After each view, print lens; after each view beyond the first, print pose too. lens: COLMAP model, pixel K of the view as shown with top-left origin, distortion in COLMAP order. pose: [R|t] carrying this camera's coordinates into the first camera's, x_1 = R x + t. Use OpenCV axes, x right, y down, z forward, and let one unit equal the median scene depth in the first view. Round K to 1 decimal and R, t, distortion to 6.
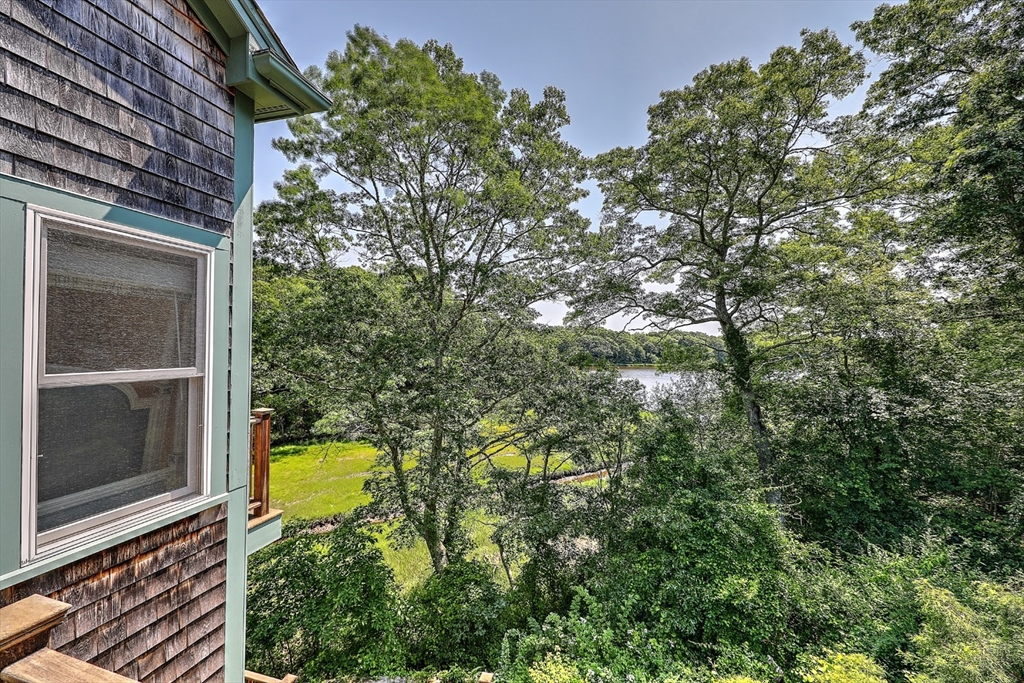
lens RADIAL K [[388.6, 0, 512.0], [0, 388.6, 341.5], [0, 0, 1]] dist [0.000054, 0.000000]
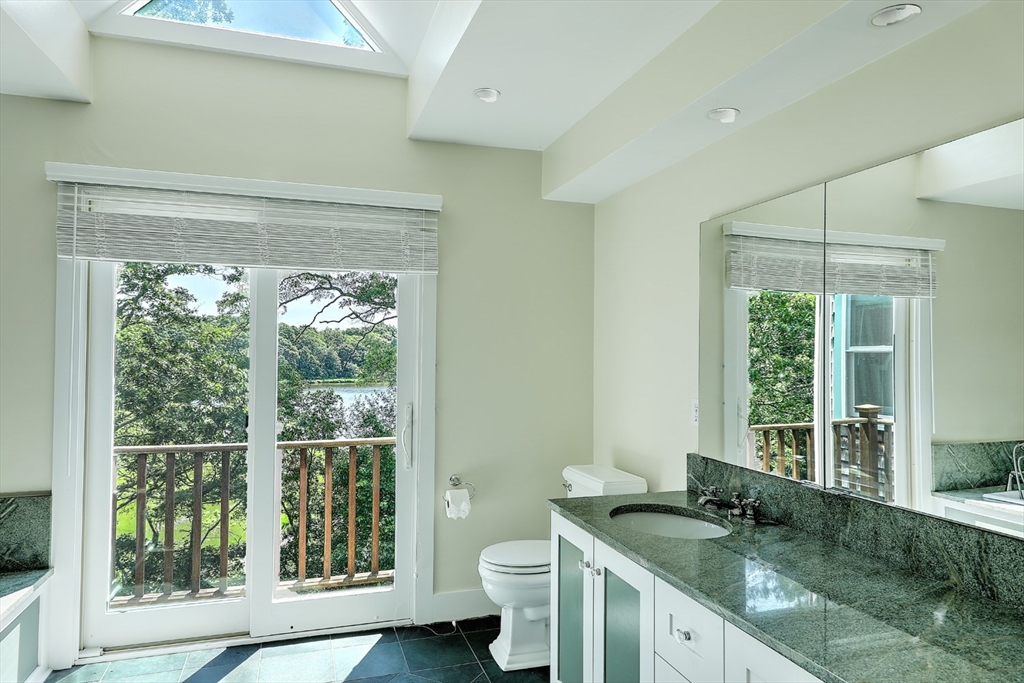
lens RADIAL K [[657.6, 0, 512.0], [0, 657.6, 341.5], [0, 0, 1]] dist [-0.000135, -0.000020]
pose [[0.833817, 0.008779, 0.551972, -0.063583], [-0.006580, 0.999961, -0.005964, 0.009970], [-0.552002, 0.001341, 0.833841, -0.175196]]
